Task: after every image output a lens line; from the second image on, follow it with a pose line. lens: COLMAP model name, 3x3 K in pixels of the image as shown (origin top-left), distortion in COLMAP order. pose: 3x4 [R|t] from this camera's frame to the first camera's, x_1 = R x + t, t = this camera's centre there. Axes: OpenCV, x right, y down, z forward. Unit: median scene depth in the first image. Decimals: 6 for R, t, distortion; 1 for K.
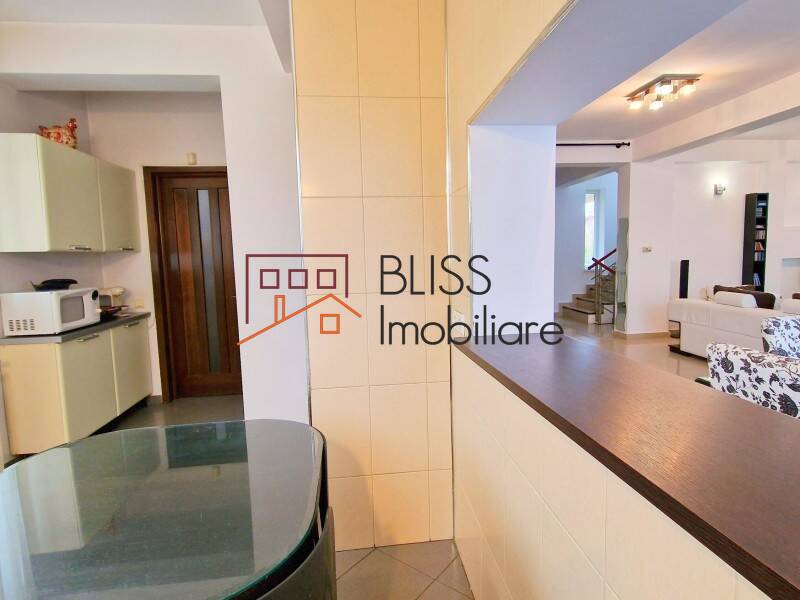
lens RADIAL K [[440.2, 0, 404.0], [0, 440.2, 296.8], [0, 0, 1]] dist [0.004498, -0.002944]
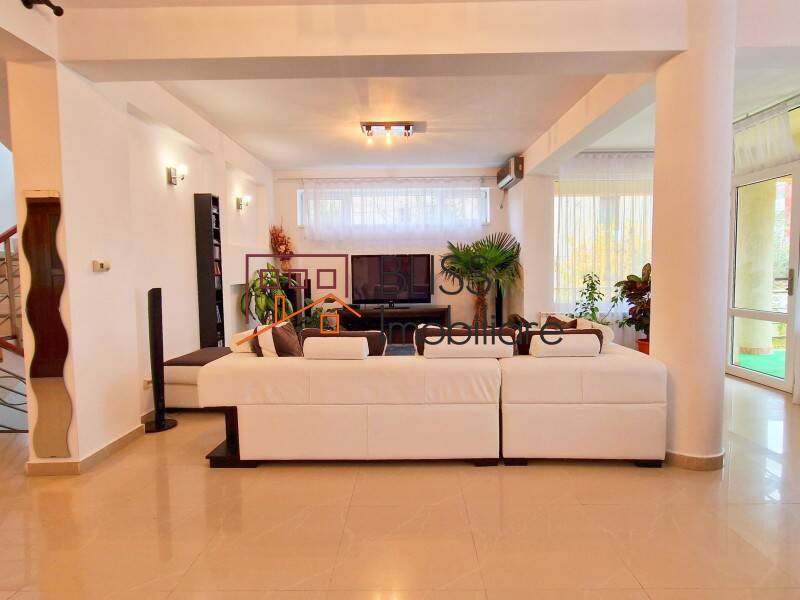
lens RADIAL K [[440.2, 0, 404.0], [0, 440.2, 296.8], [0, 0, 1]] dist [0.004498, -0.002944]
pose [[0.118197, -0.030642, 0.992517, 0.119836], [0.101881, 0.994623, 0.018575, -0.049795], [-0.987750, 0.098923, 0.120683, 0.613179]]
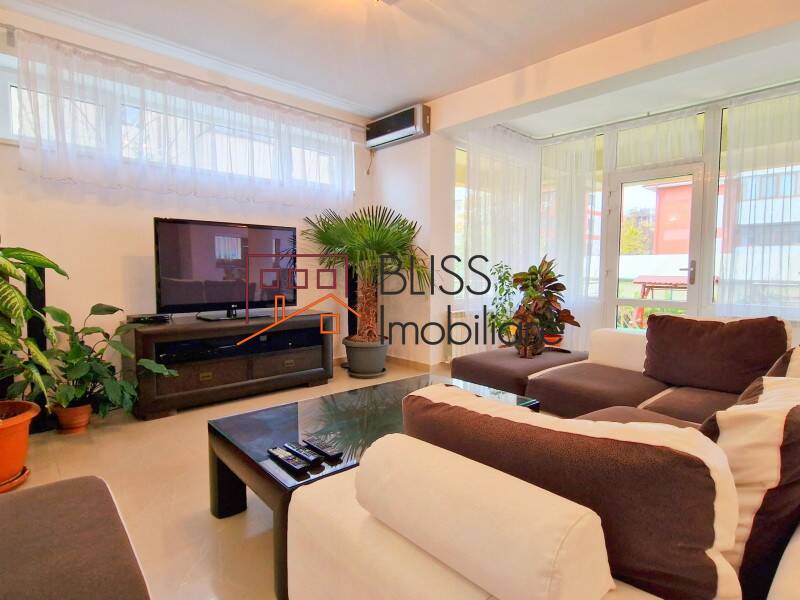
lens RADIAL K [[440.2, 0, 404.0], [0, 440.2, 296.8], [0, 0, 1]] dist [0.004498, -0.002944]
pose [[-0.591044, -0.026889, 0.806191, 0.535914], [0.087052, 0.991481, 0.096890, -0.072543], [-0.801928, 0.127447, -0.583668, 0.930429]]
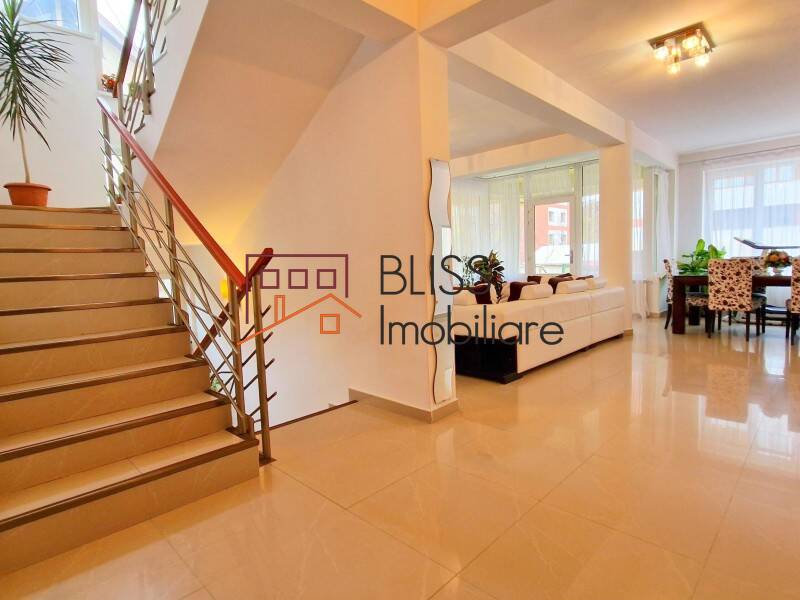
lens RADIAL K [[440.2, 0, 404.0], [0, 440.2, 296.8], [0, 0, 1]] dist [0.004498, -0.002944]
pose [[-0.640751, -0.007969, 0.767708, 0.161340], [0.123574, 0.985838, 0.113371, -0.092235], [-0.757739, 0.167511, -0.630692, 1.332880]]
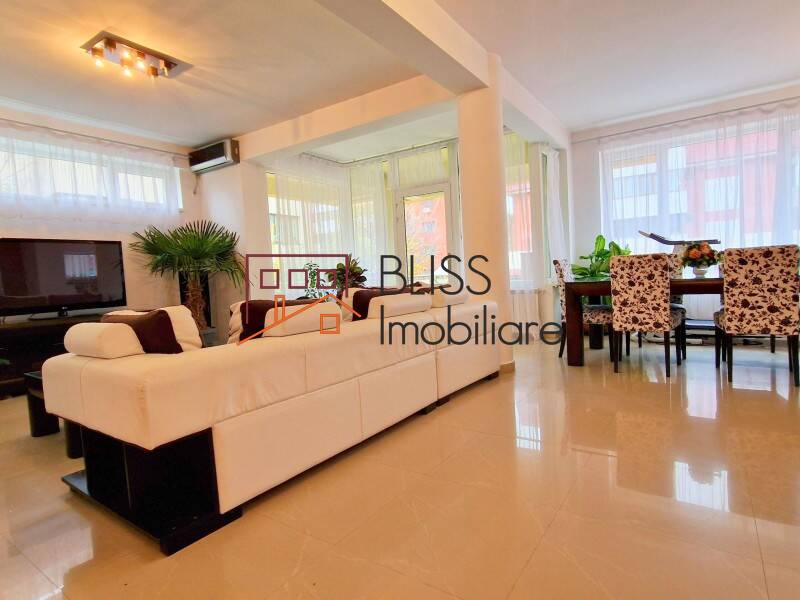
lens RADIAL K [[440.2, 0, 404.0], [0, 440.2, 296.8], [0, 0, 1]] dist [0.004498, -0.002944]
pose [[-0.755896, 0.036531, 0.653672, 0.267802], [0.136984, 0.985167, 0.103350, -0.039019], [-0.640201, 0.167664, -0.749688, 0.950044]]
